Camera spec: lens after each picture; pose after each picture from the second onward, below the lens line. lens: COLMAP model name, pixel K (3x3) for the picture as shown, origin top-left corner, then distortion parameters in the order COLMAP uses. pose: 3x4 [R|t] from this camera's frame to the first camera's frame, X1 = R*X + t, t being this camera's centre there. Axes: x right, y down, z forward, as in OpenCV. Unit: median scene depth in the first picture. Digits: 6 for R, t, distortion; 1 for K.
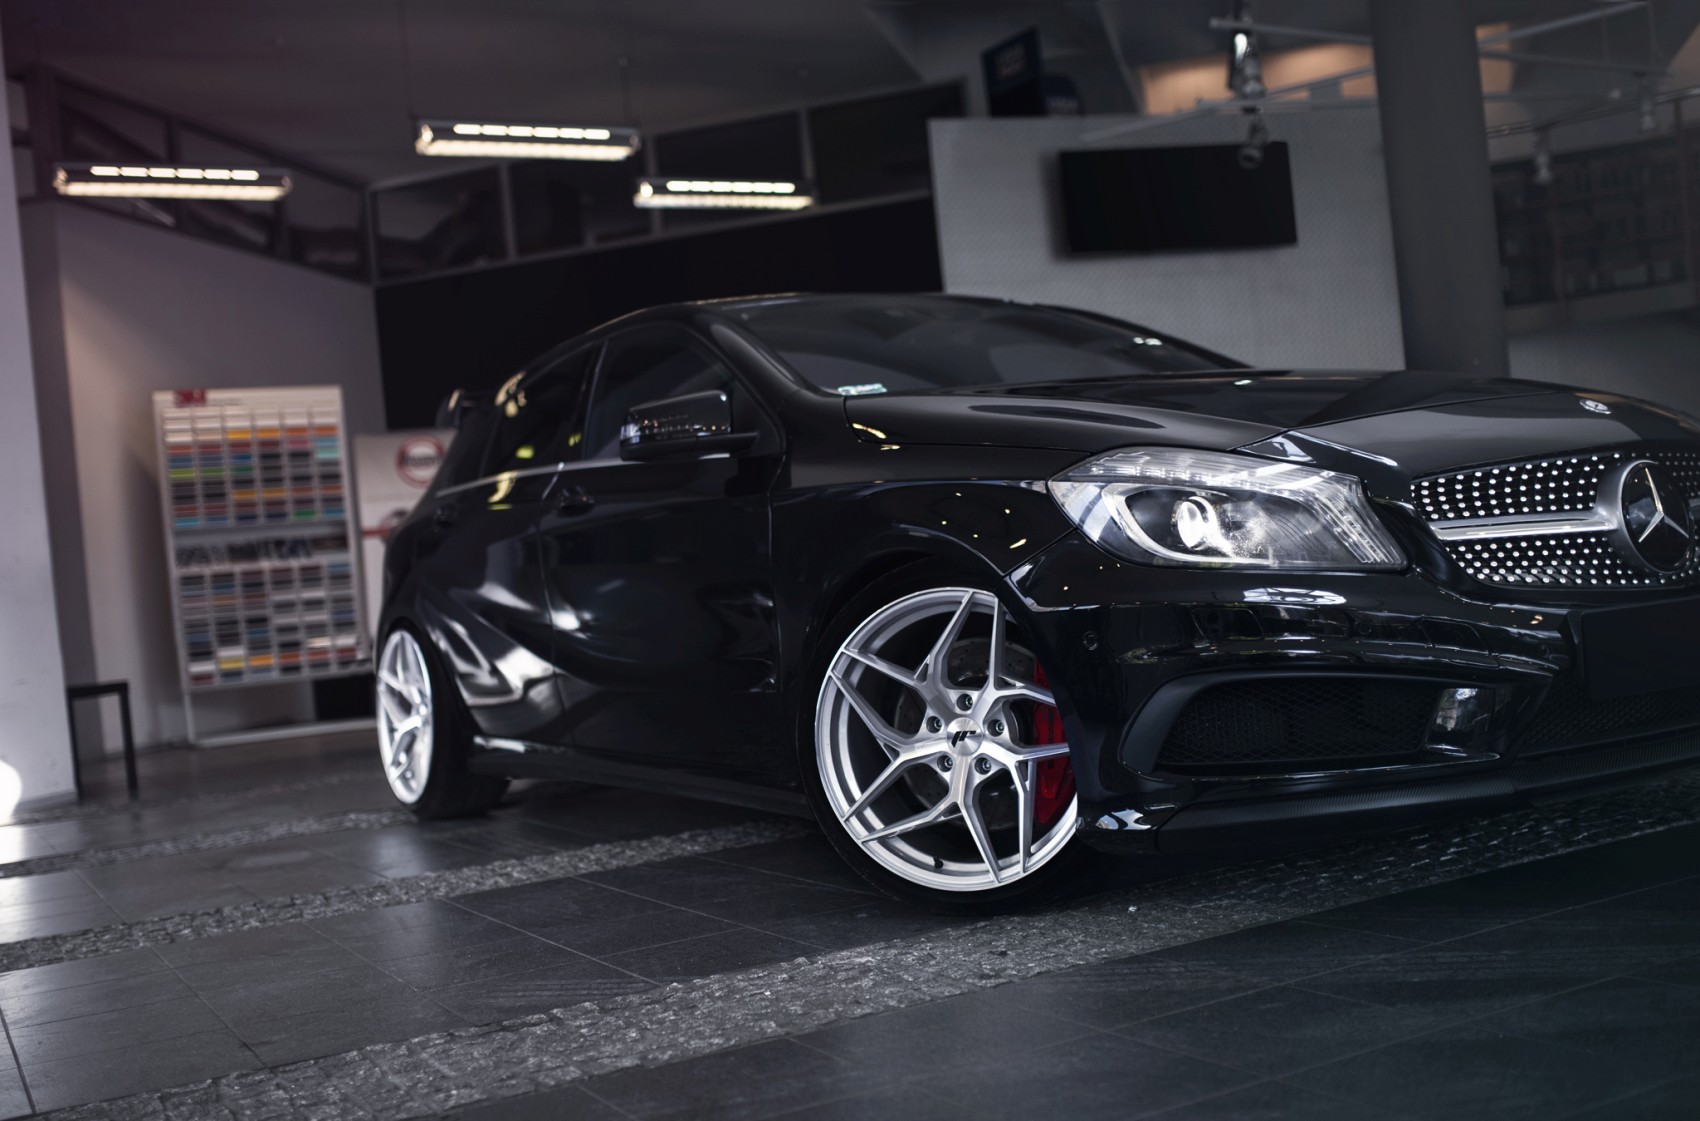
lens RADIAL K [[1721.7, 0, 779.2], [0, 1721.7, 561.1], [0, 0, 1]] dist [-0.070778, 0.133777]
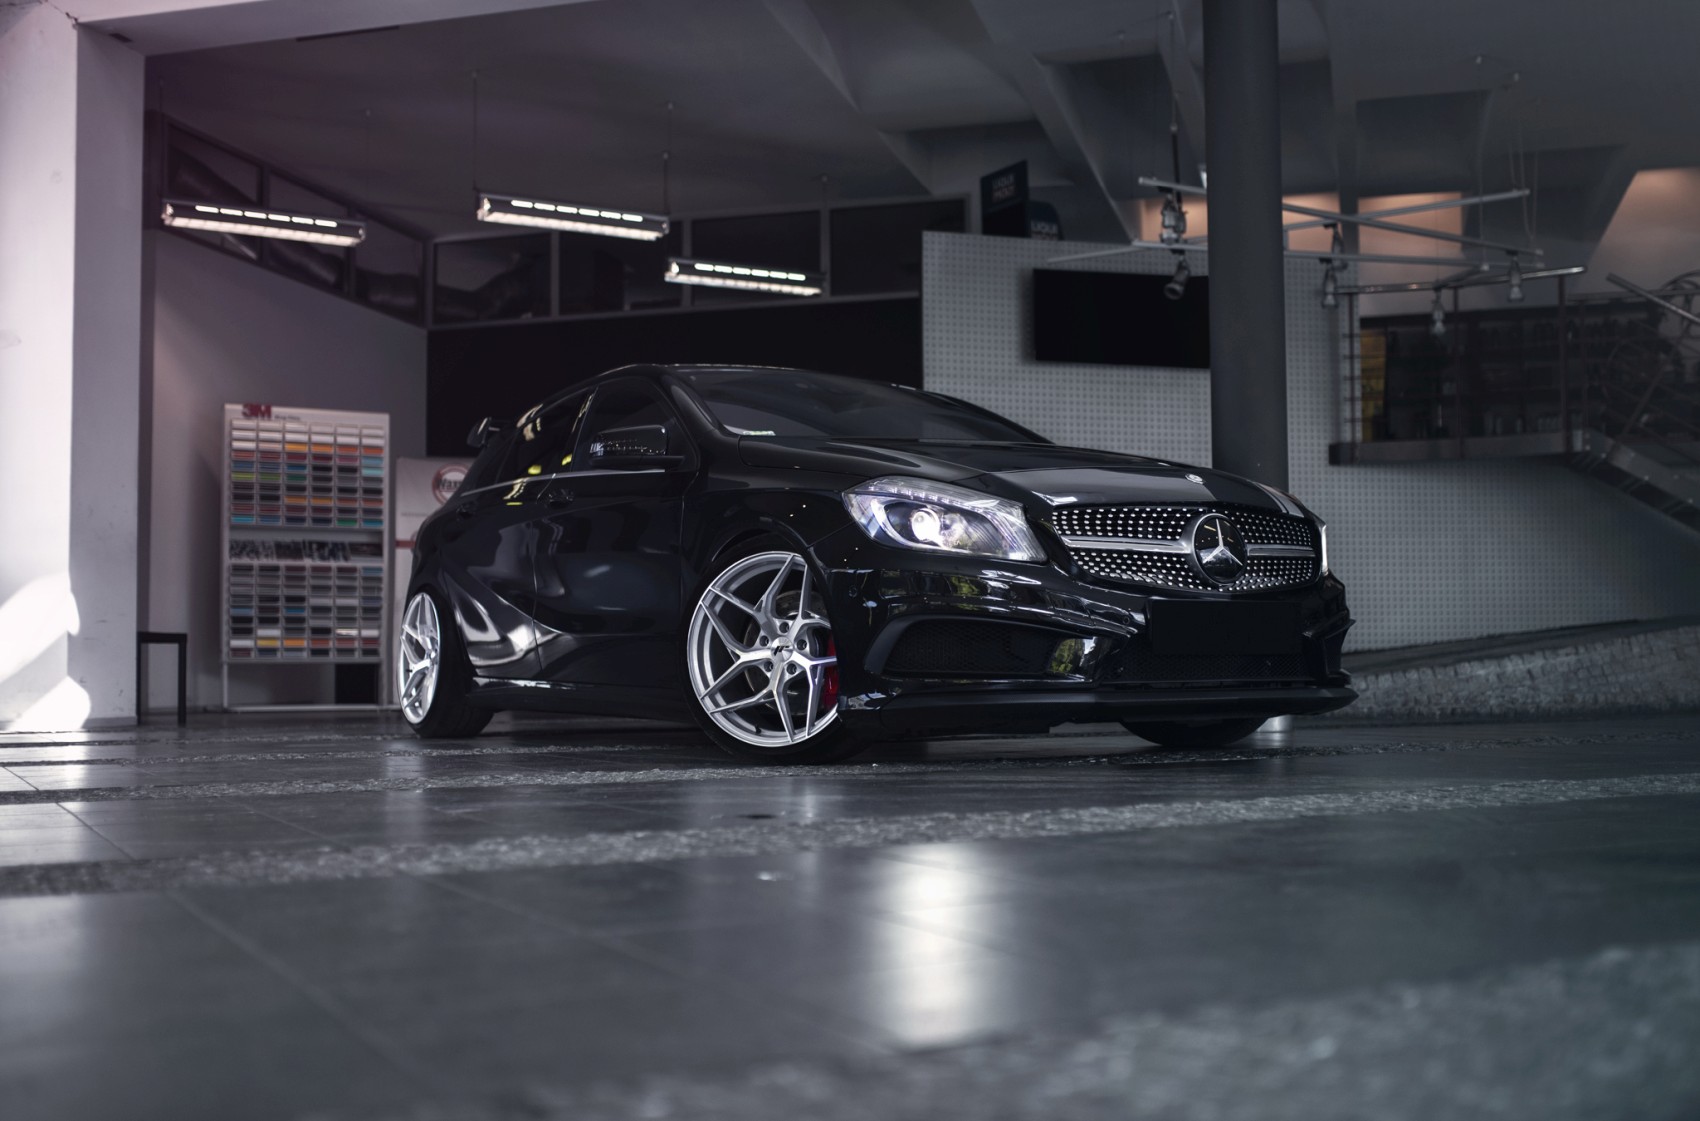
lens RADIAL K [[1750.6, 0, 850.0], [0, 1750.6, 560.5], [0, 0, 1]] dist [-0.072234, 0.146426]
pose [[0.995641, 0.091481, 0.018175, 0.037991], [-0.090457, 0.994599, -0.050893, 0.027764], [-0.022733, 0.049027, 0.998539, -0.165014]]
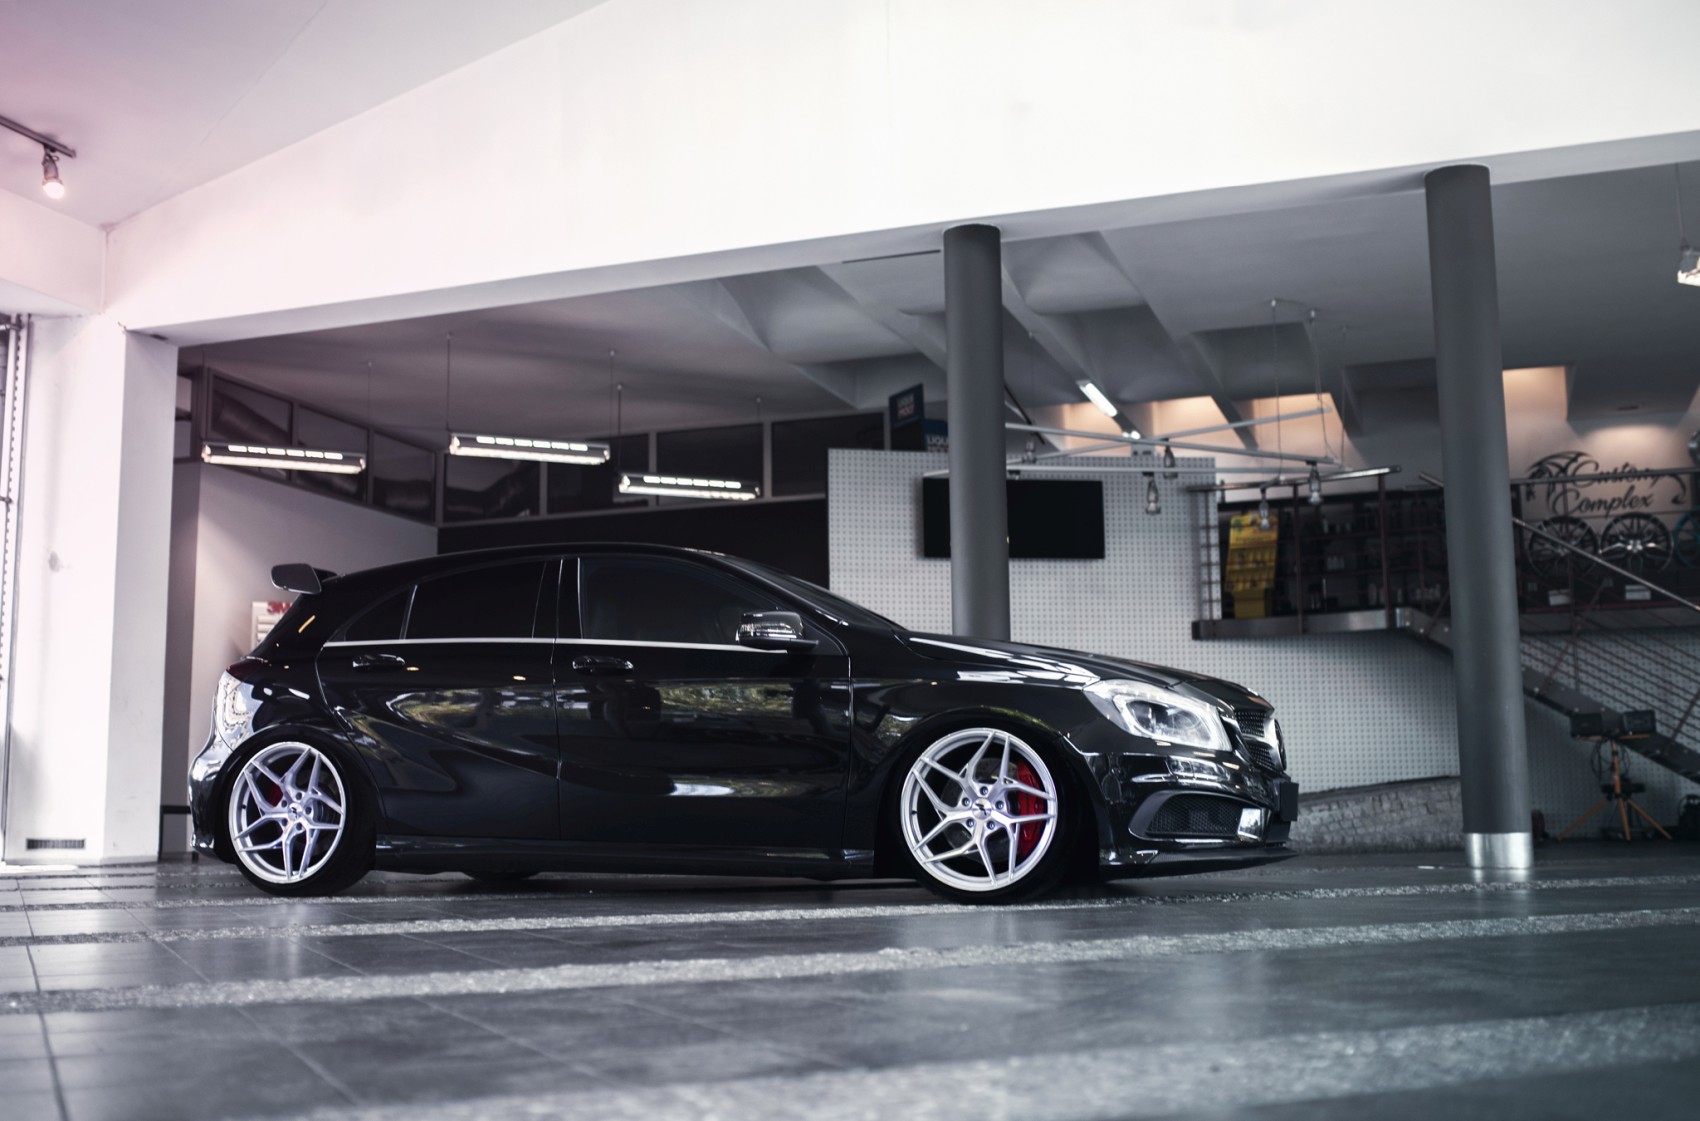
lens RADIAL K [[1721.7, 0, 779.2], [0, 1721.7, 561.1], [0, 0, 1]] dist [-0.070778, 0.133777]
pose [[0.994432, 0.076607, -0.072362, 0.157059], [-0.085348, 0.988269, -0.126651, 0.008413], [0.061811, 0.132122, 0.989304, -0.355079]]
